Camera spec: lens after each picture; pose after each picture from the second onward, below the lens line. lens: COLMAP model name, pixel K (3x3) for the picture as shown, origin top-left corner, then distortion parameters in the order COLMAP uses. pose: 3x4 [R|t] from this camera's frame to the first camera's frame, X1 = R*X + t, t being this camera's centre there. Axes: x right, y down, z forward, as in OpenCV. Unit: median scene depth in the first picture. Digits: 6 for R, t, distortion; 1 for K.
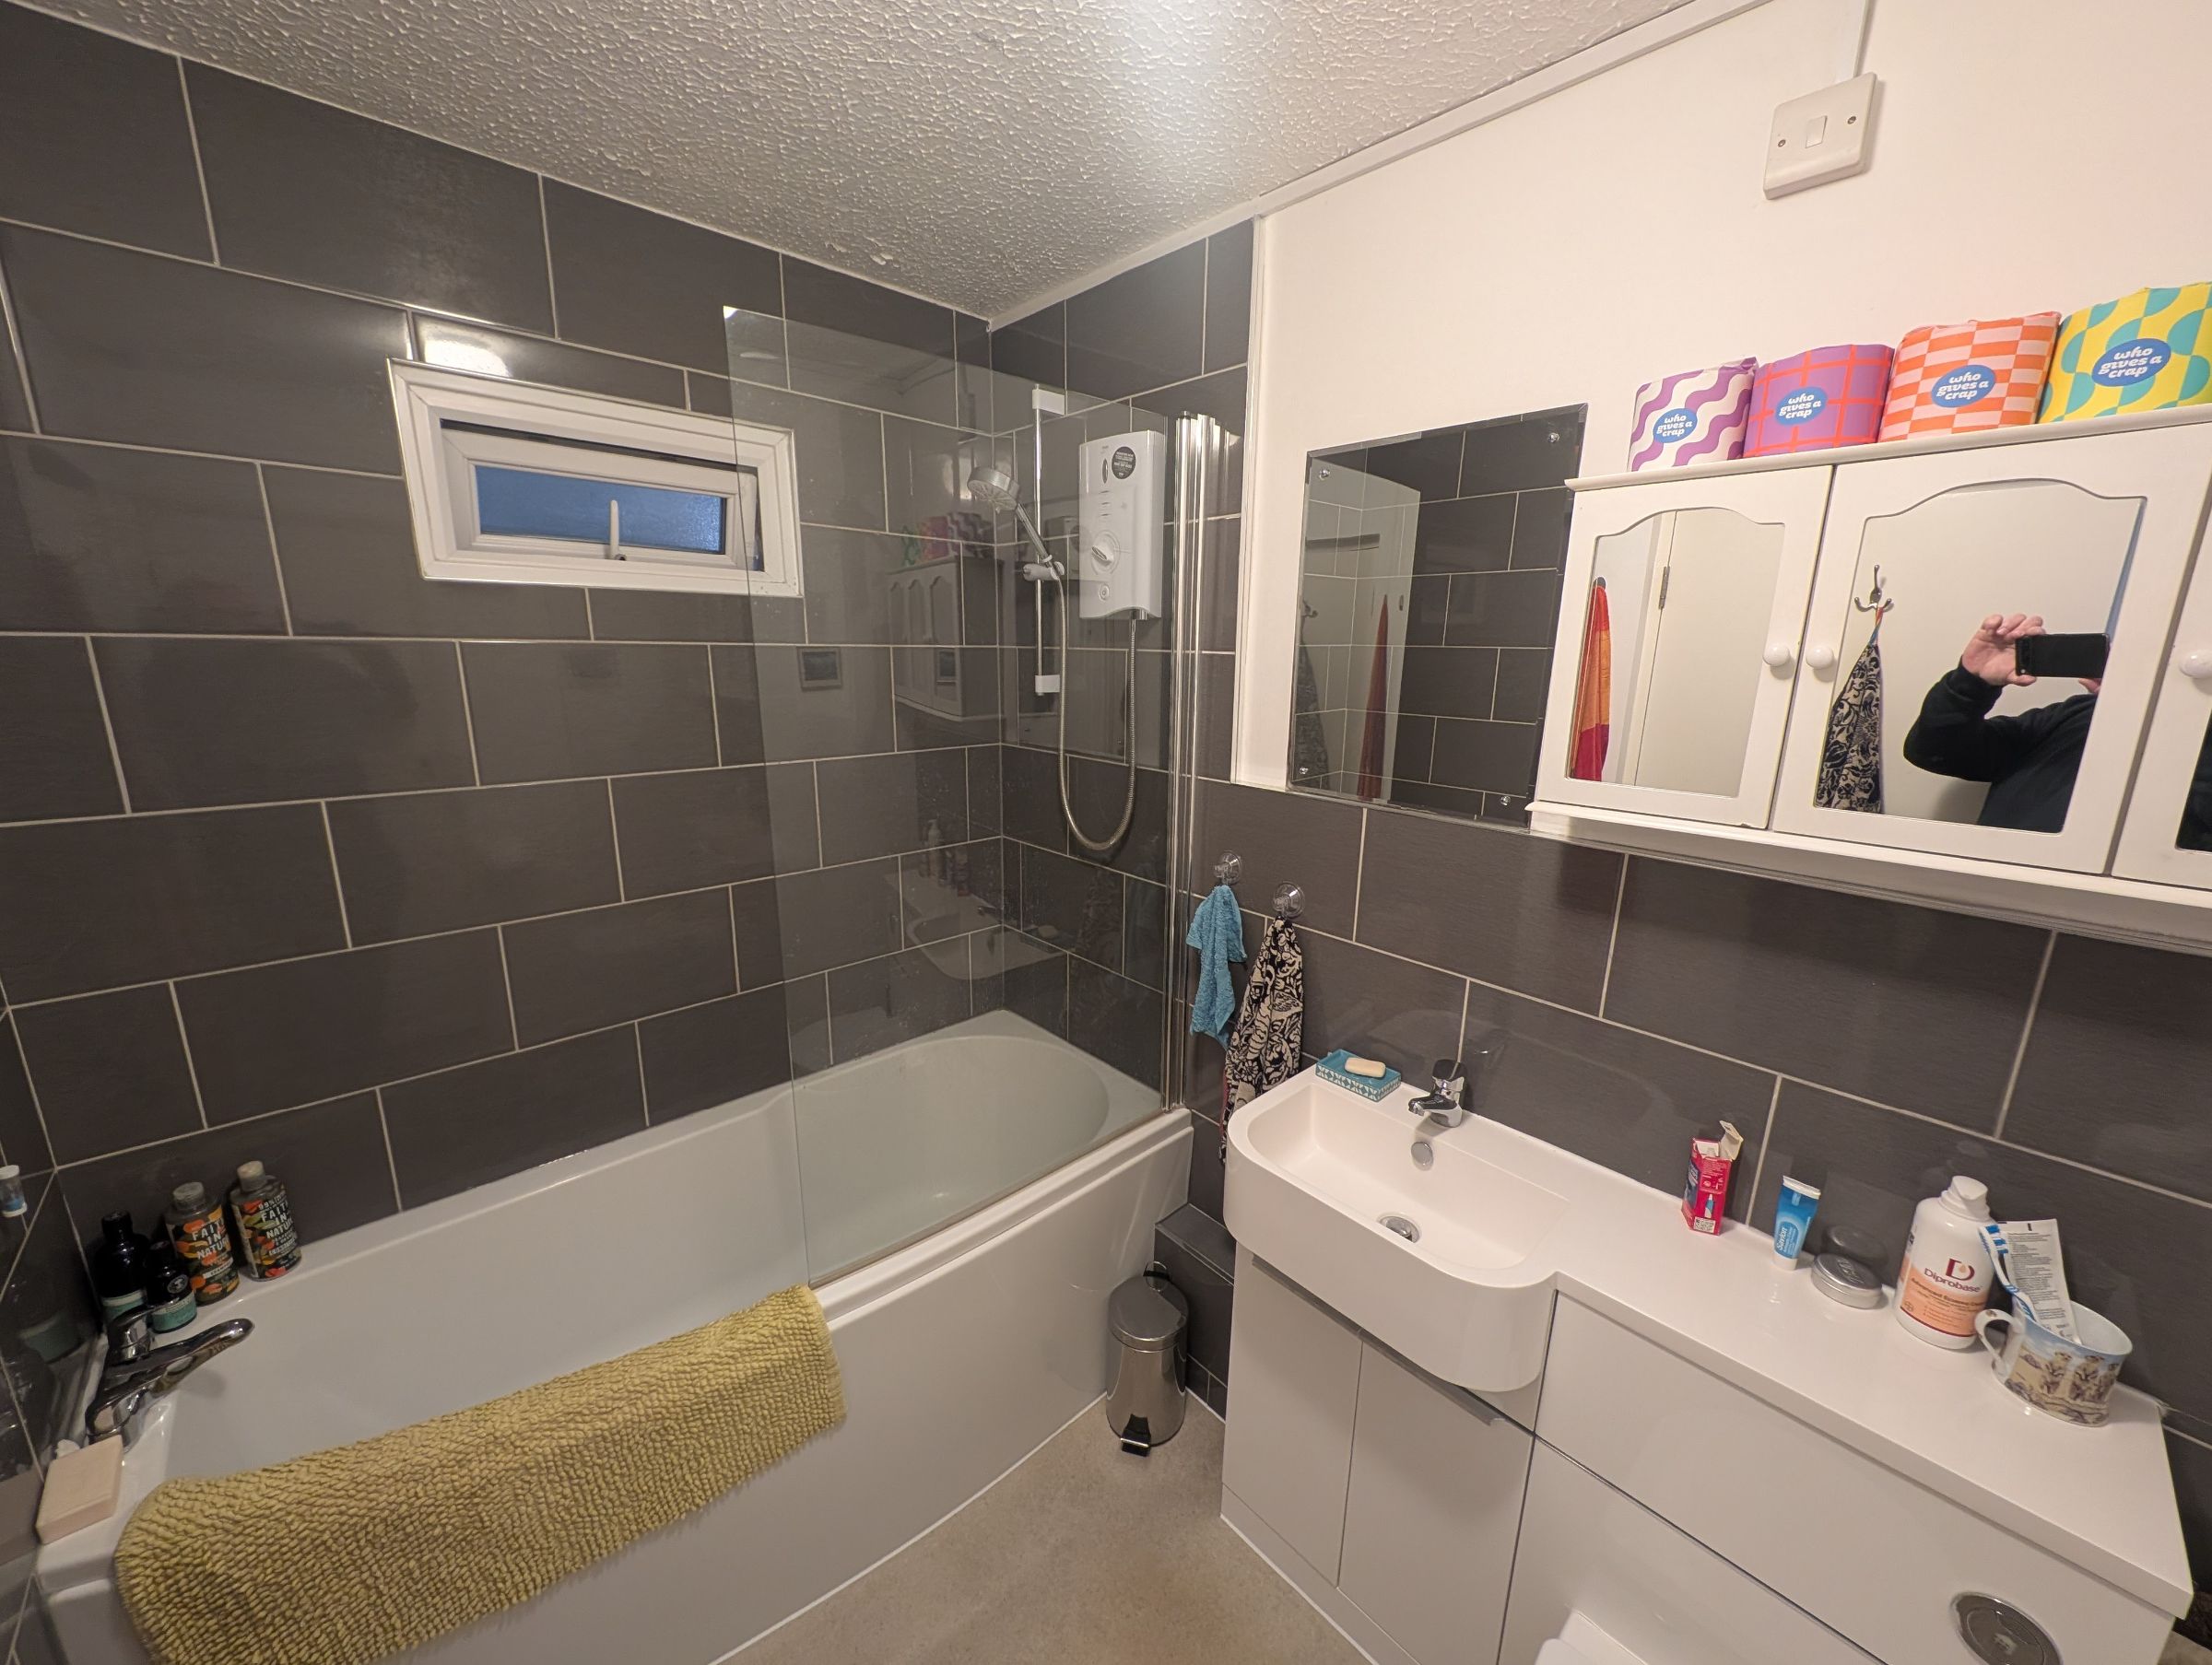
lens RADIAL K [[830.9, 0, 1111.4], [0, 830.9, 830.3], [0, 0, 1]] dist [0.014985, -0.005639]
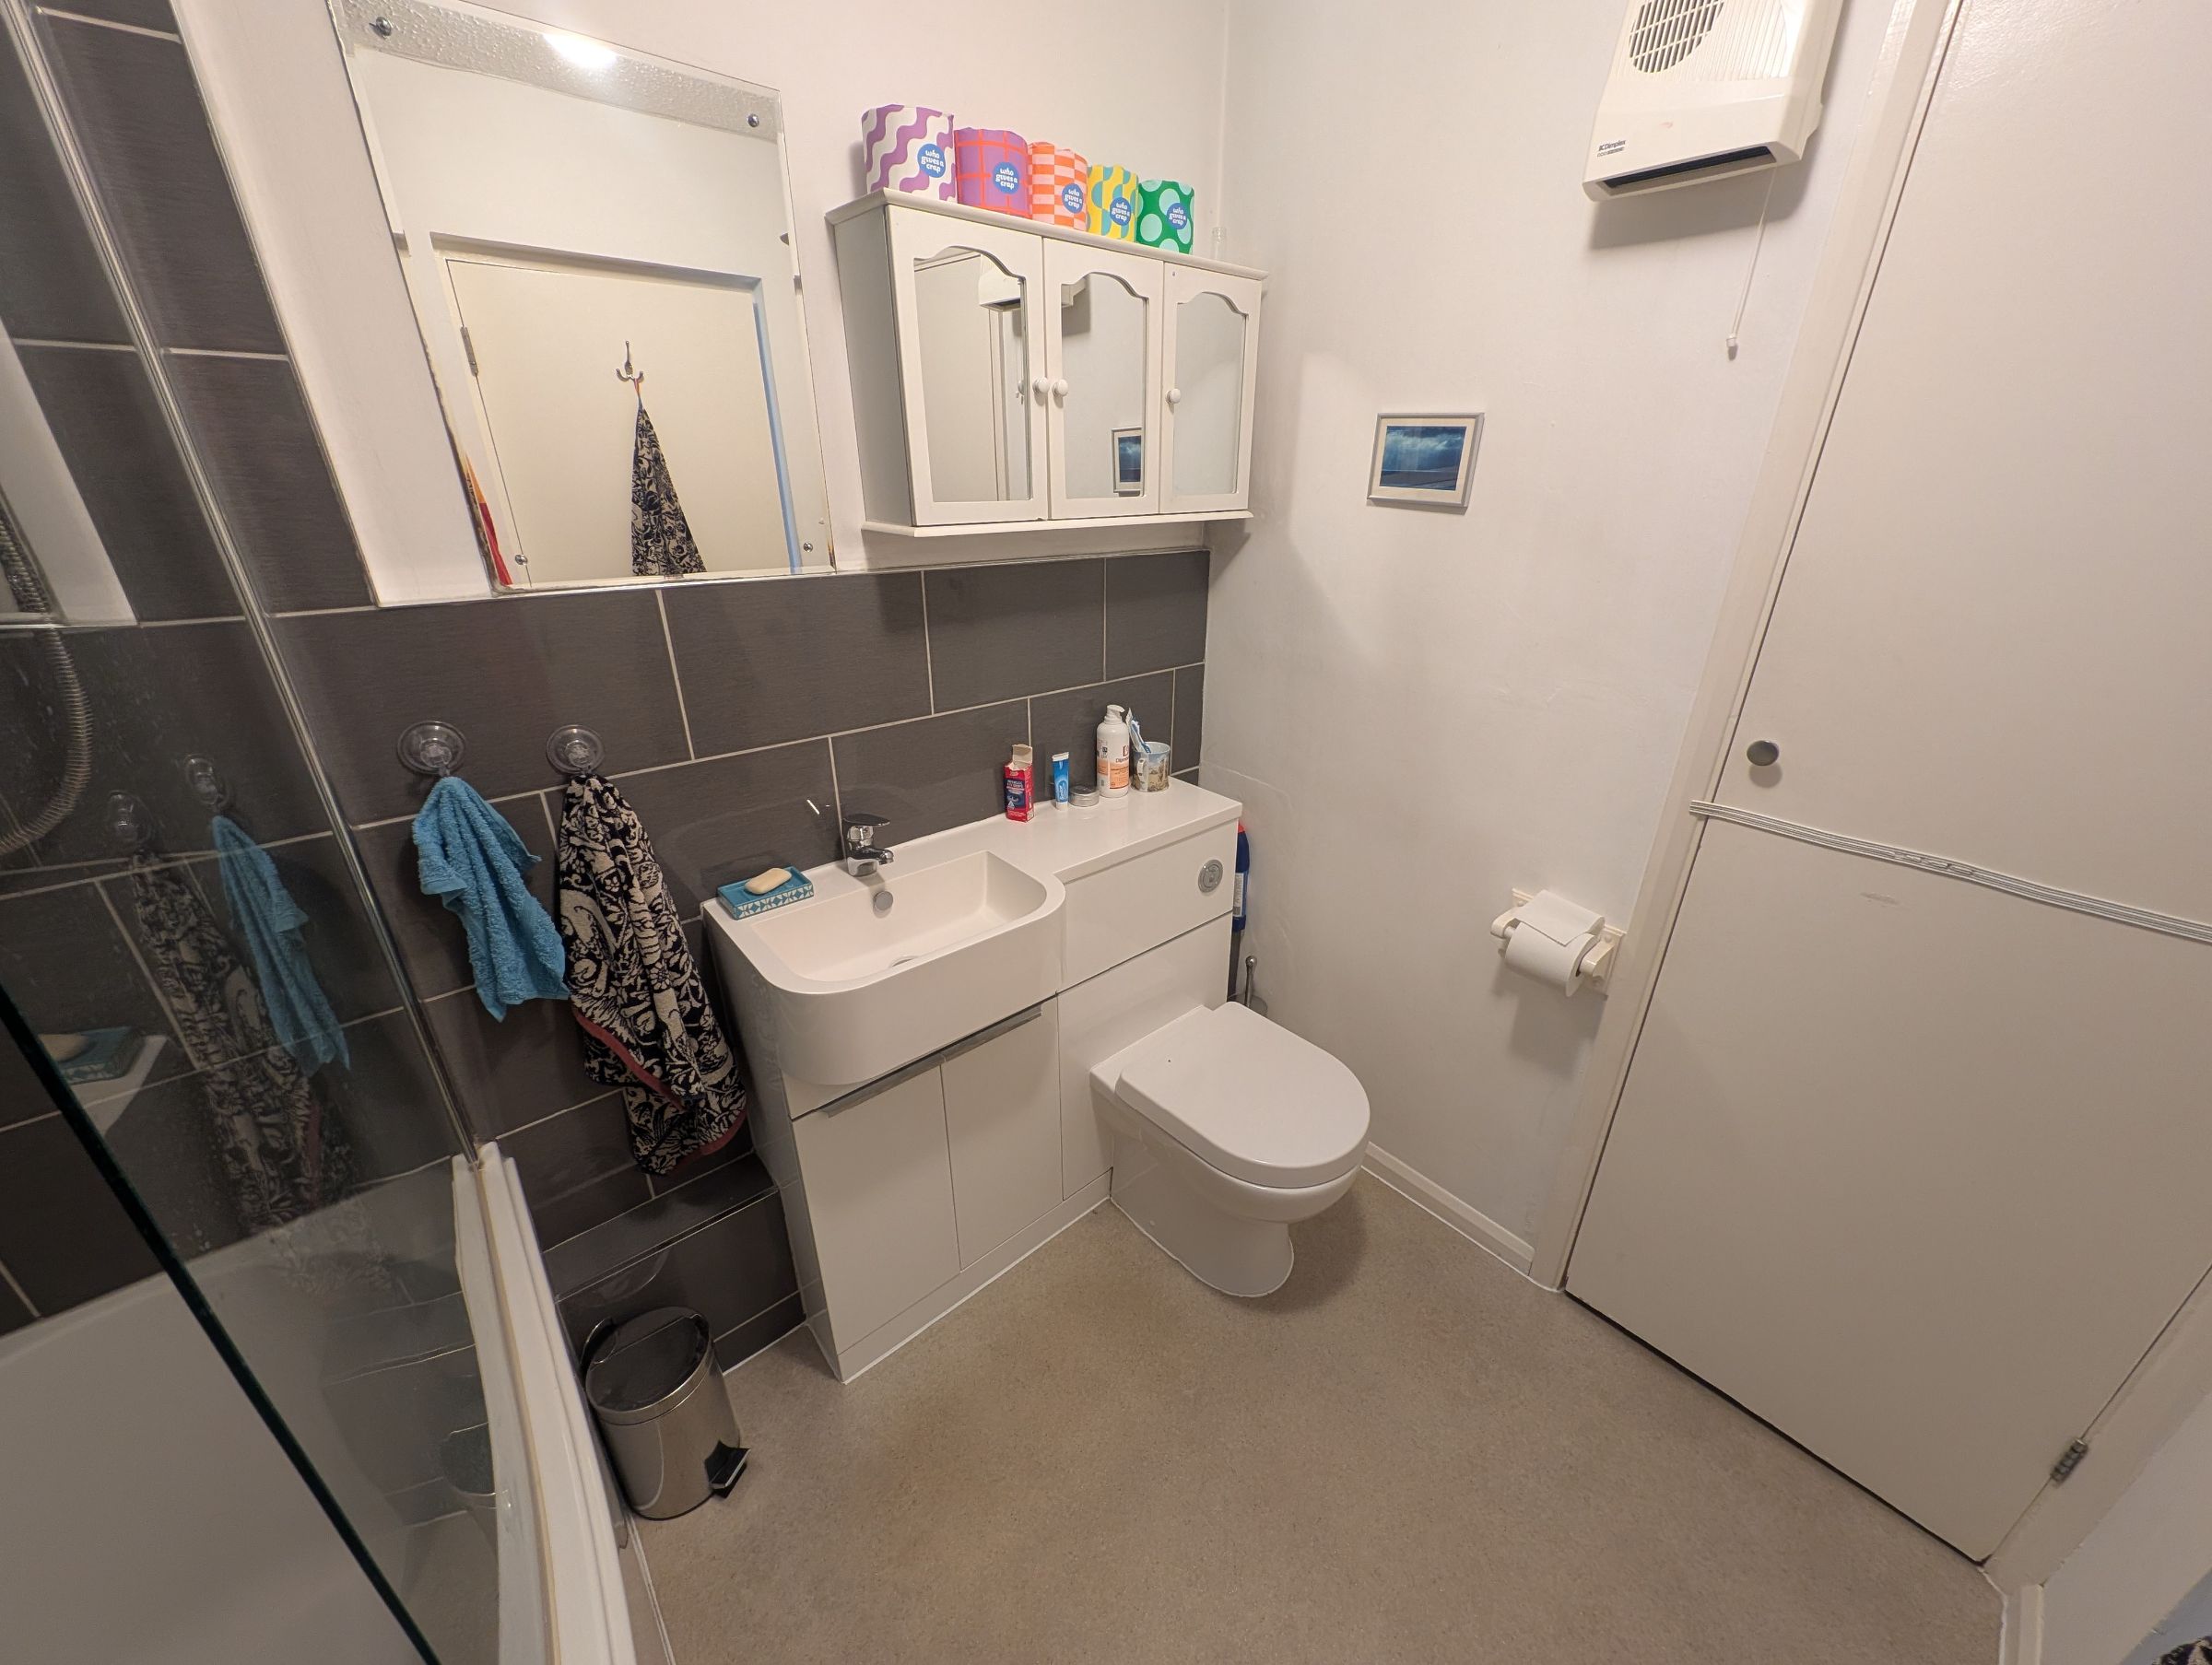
lens RADIAL K [[830.9, 0, 1111.4], [0, 830.9, 830.3], [0, 0, 1]] dist [0.014985, -0.005639]
pose [[0.044929, -0.412940, 0.909649, -0.715223], [0.220244, 0.892258, 0.394167, -0.059557], [-0.974410, 0.182635, 0.131036, 0.749576]]
